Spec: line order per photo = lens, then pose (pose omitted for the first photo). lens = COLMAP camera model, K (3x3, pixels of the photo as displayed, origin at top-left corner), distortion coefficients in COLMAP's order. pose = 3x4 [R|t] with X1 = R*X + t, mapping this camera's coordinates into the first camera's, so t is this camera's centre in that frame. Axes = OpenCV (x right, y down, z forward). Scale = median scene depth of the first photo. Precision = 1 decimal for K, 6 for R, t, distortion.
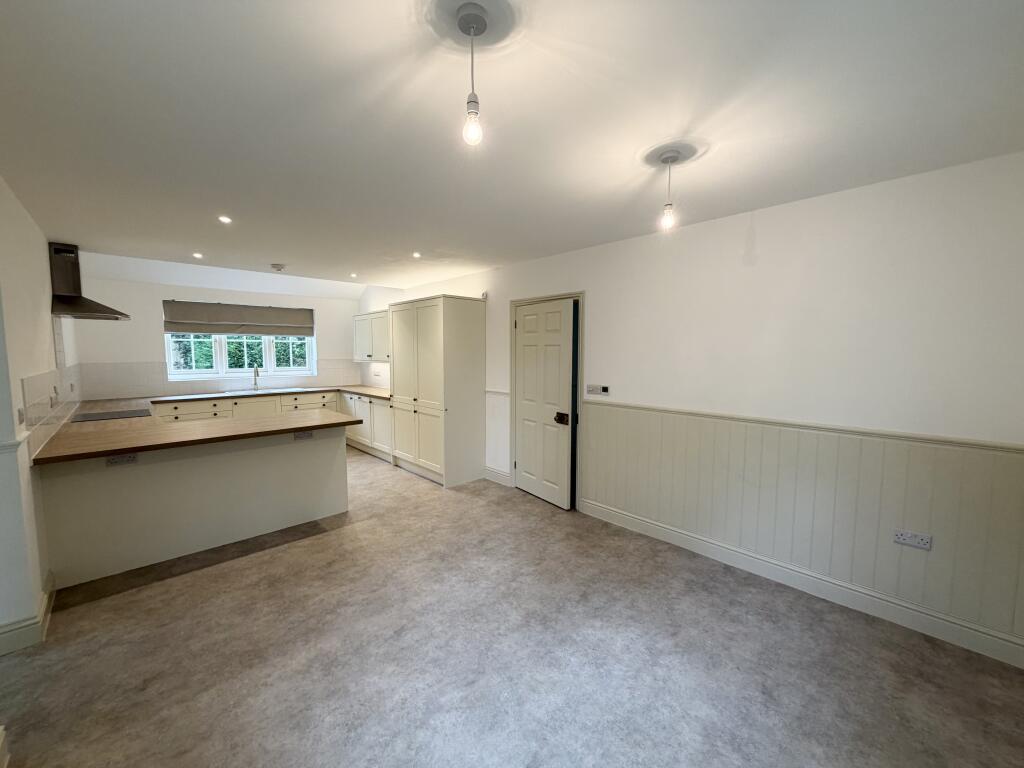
lens RADIAL K [[406.2, 0, 510.4], [0, 406.2, 384.6], [0, 0, 1]] dist [0.001889, -0.000713]
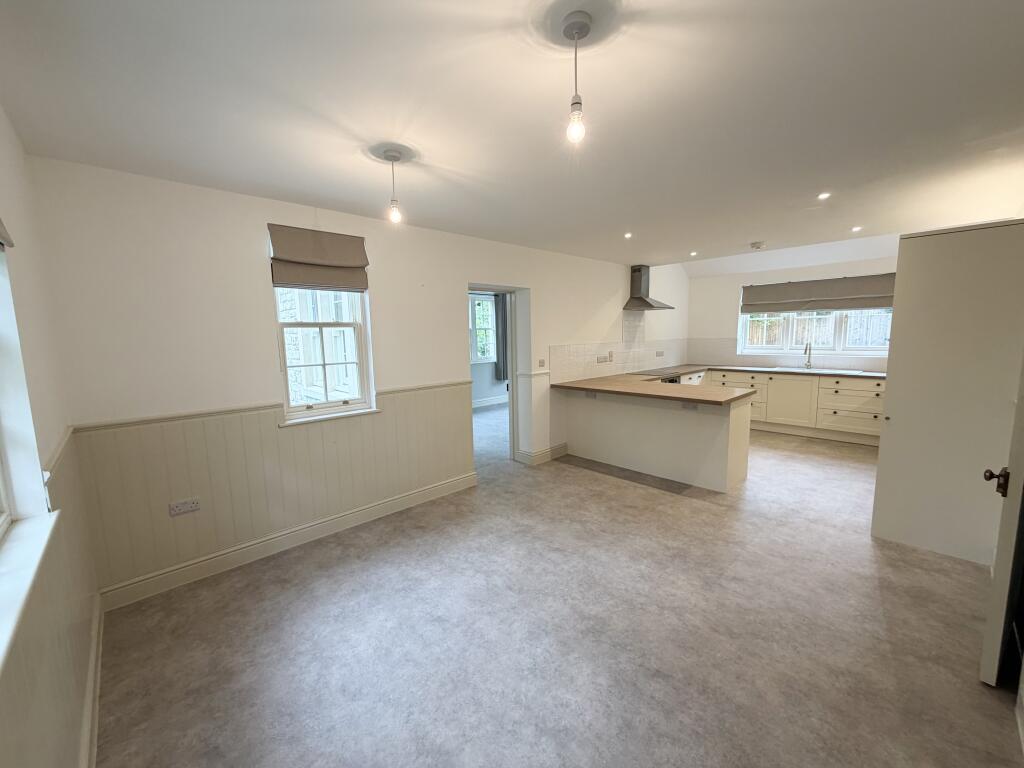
lens RADIAL K [[406.2, 0, 511.7], [0, 406.2, 384.9], [0, 0, 1]] dist [0.001889, -0.000713]
pose [[0.006069, 0.125638, -0.992058, 0.774438], [-0.063192, 0.990141, 0.125008, -0.054731], [0.997983, 0.061931, 0.013949, 0.654239]]
